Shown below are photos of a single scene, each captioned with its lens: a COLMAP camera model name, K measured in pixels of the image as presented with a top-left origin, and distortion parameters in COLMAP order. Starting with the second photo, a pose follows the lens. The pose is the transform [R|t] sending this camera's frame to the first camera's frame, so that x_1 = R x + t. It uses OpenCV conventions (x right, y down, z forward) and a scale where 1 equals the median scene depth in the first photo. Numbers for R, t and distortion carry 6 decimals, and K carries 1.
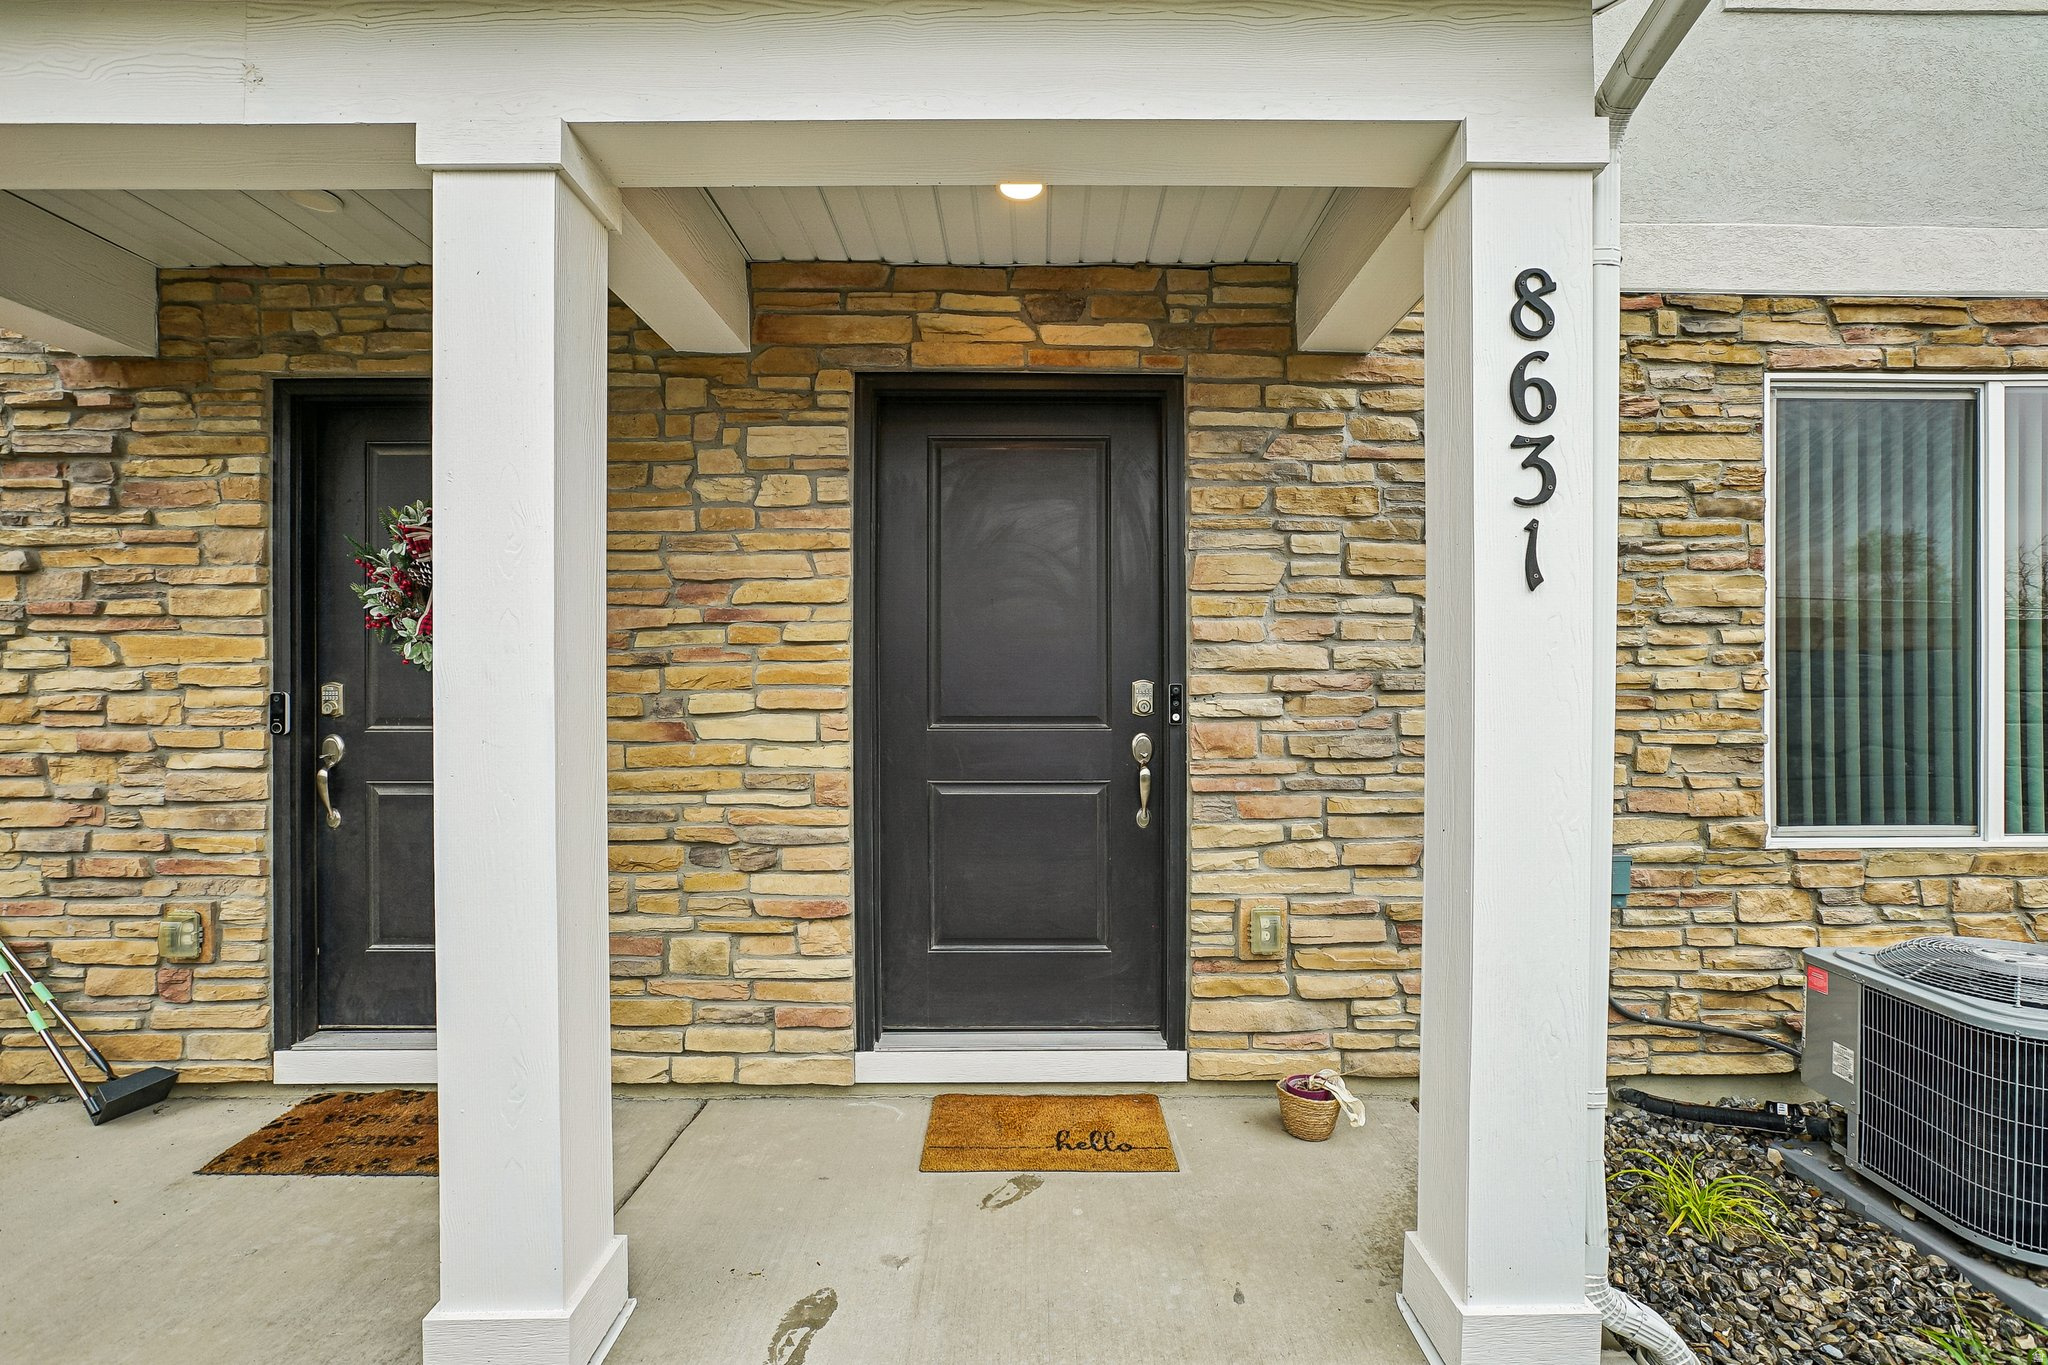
lens RADIAL K [[936.1, 0, 1033.2], [0, 936.1, 709.7], [0, 0, 1]] dist [-0.036158, 0.014406]
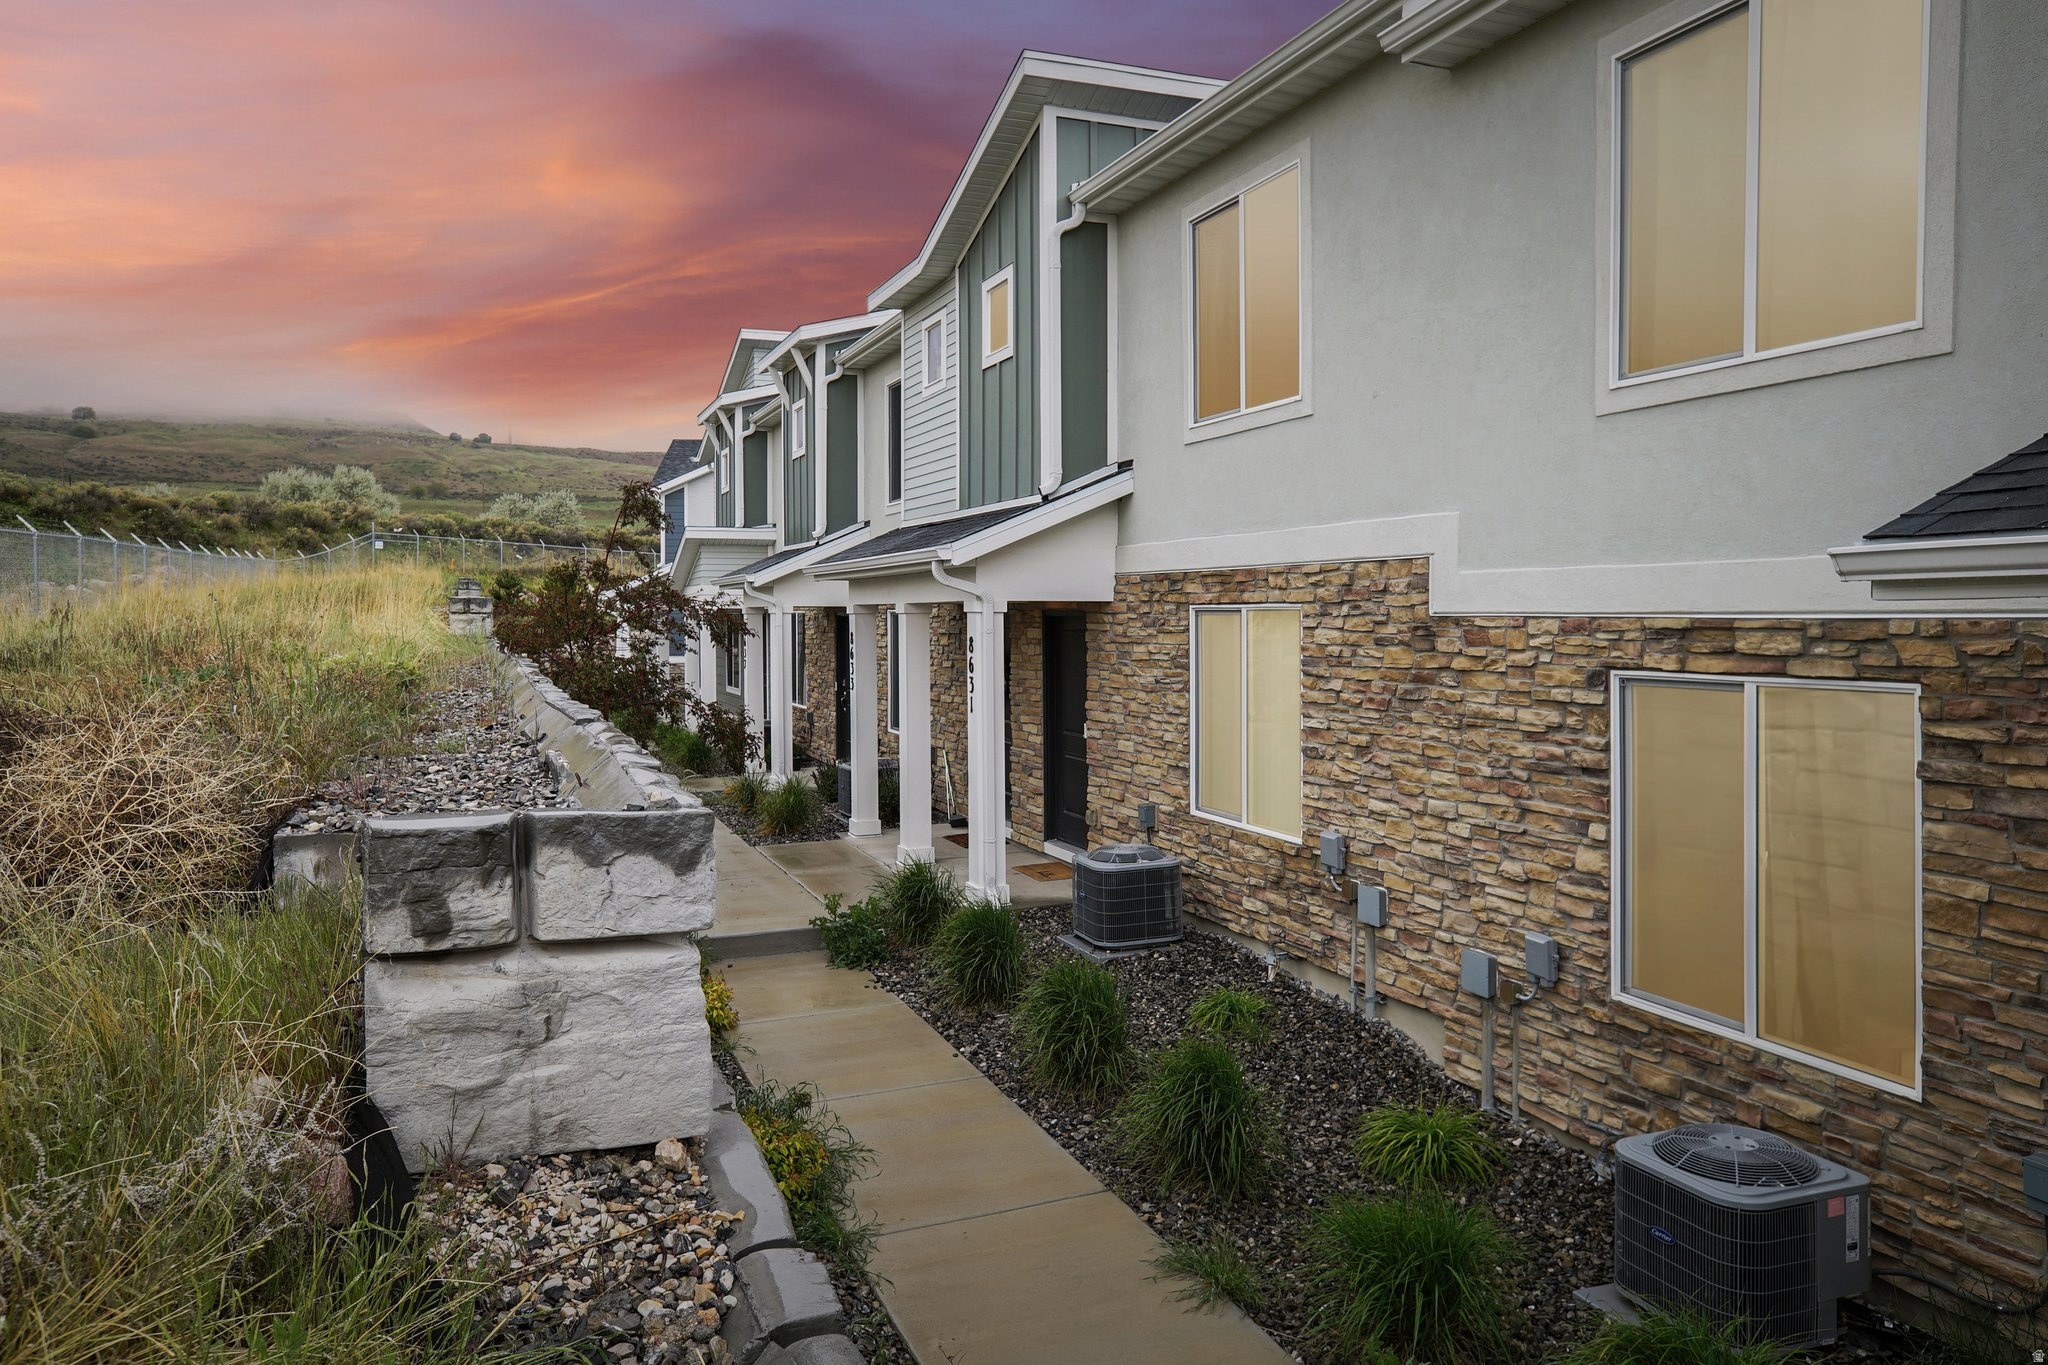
lens RADIAL K [[1435.5, 0, 1024.0], [0, 1435.5, 682.5], [0, 0, 1]] dist [0.067327, 0.000132]
pose [[0.358404, 0.045778, -0.932443, 3.976417], [-0.009172, 0.998921, 0.045517, -0.334632], [0.933521, -0.007761, 0.358438, -0.660360]]
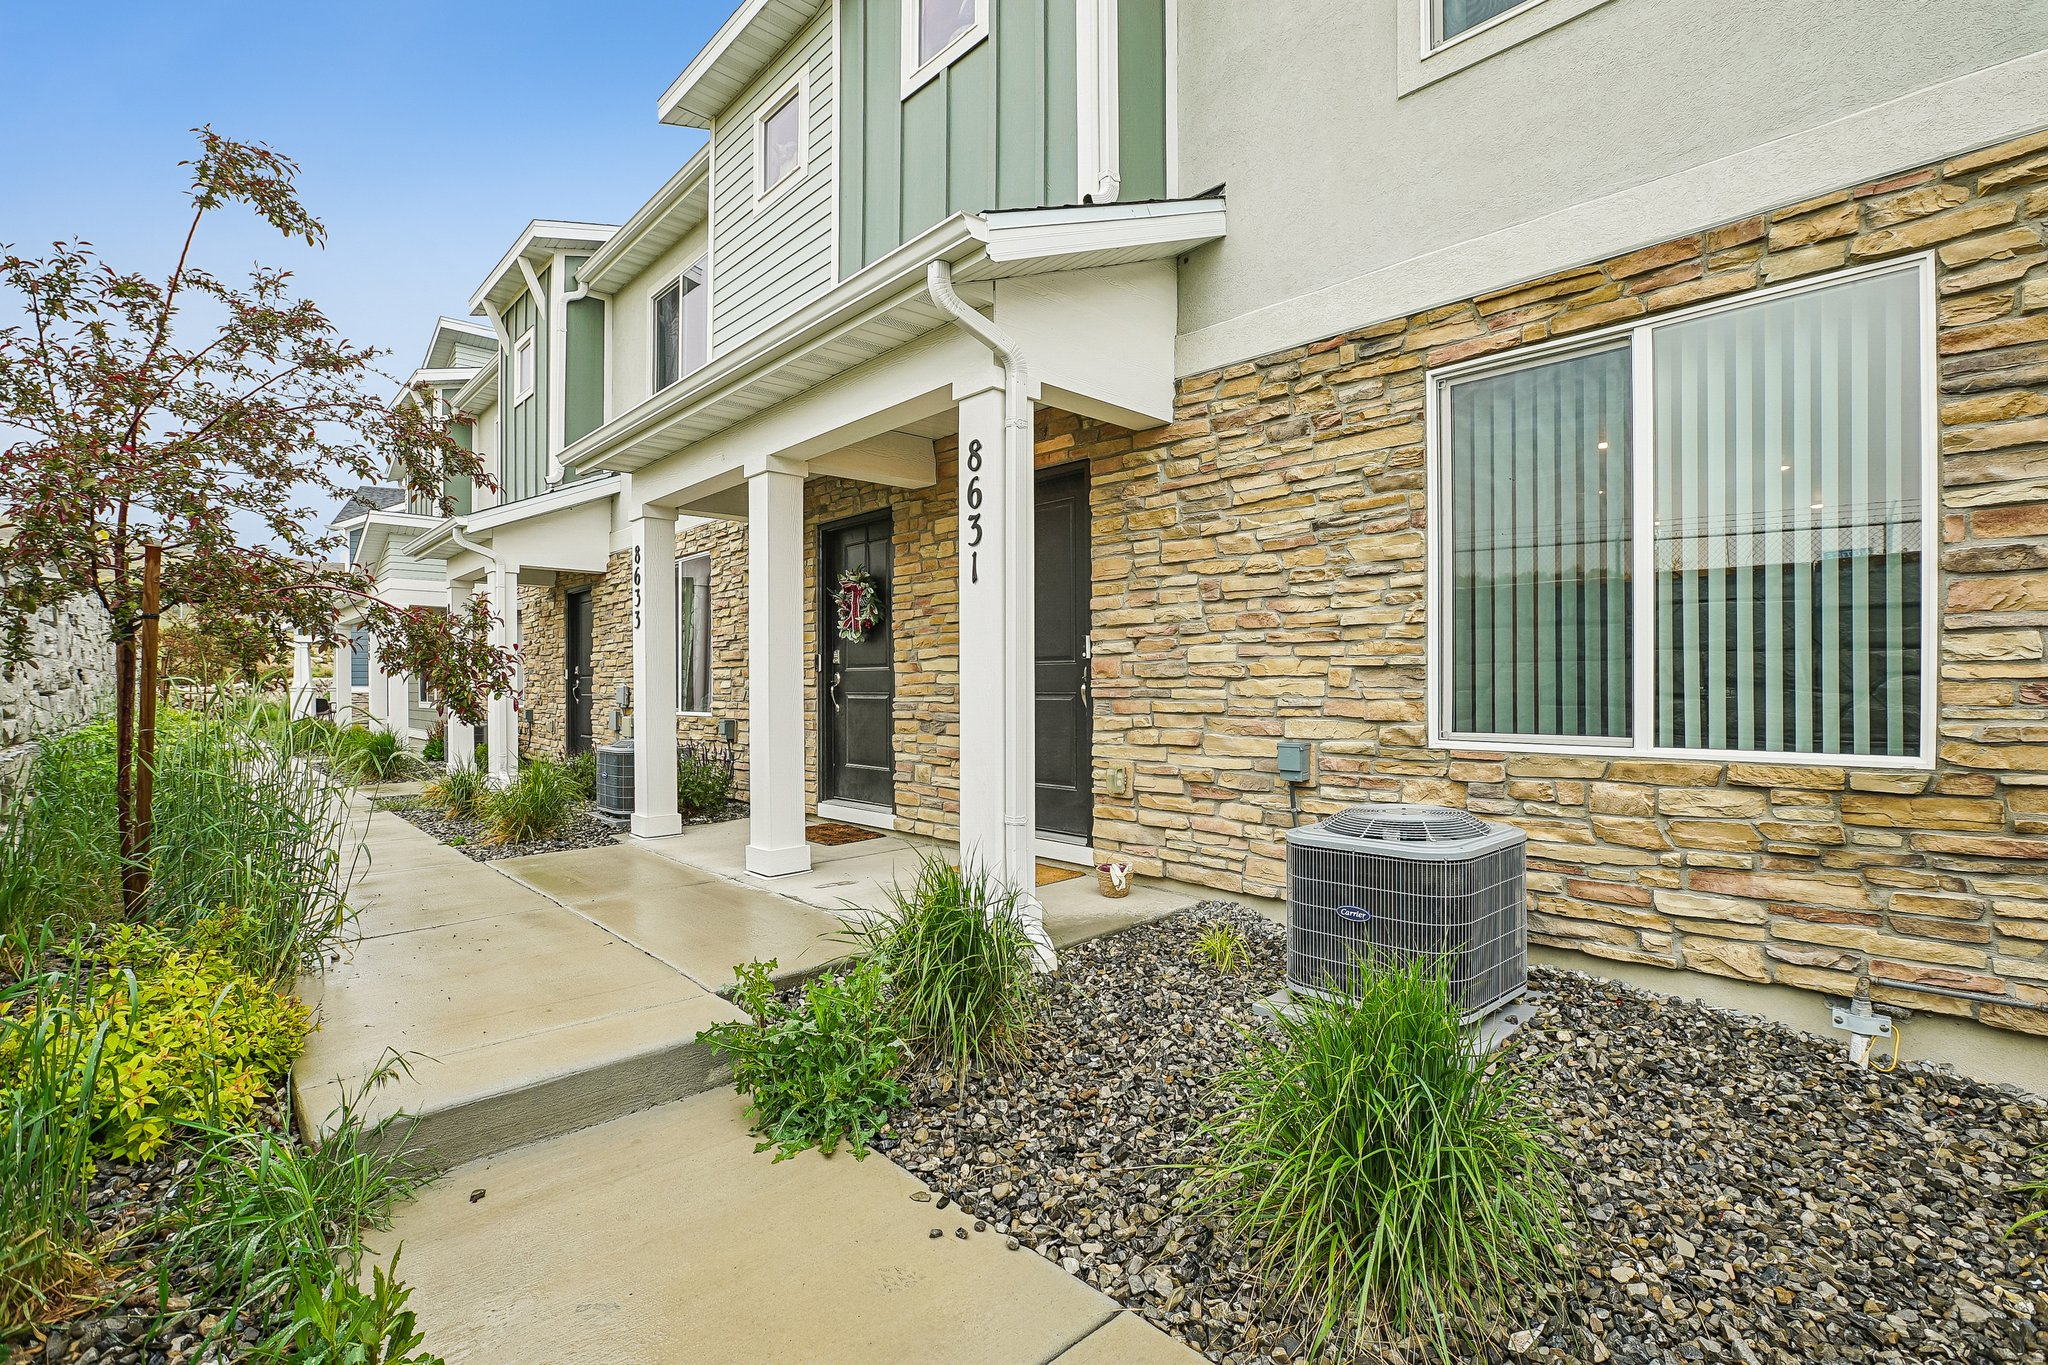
lens RADIAL K [[936.1, 0, 1033.2], [0, 936.1, 709.7], [0, 0, 1]] dist [-0.036158, 0.014406]
pose [[0.685622, 0.017434, -0.727749, 1.362508], [-0.010303, 0.999845, 0.014246, 0.086750], [0.727885, -0.002269, 0.685696, -0.271884]]
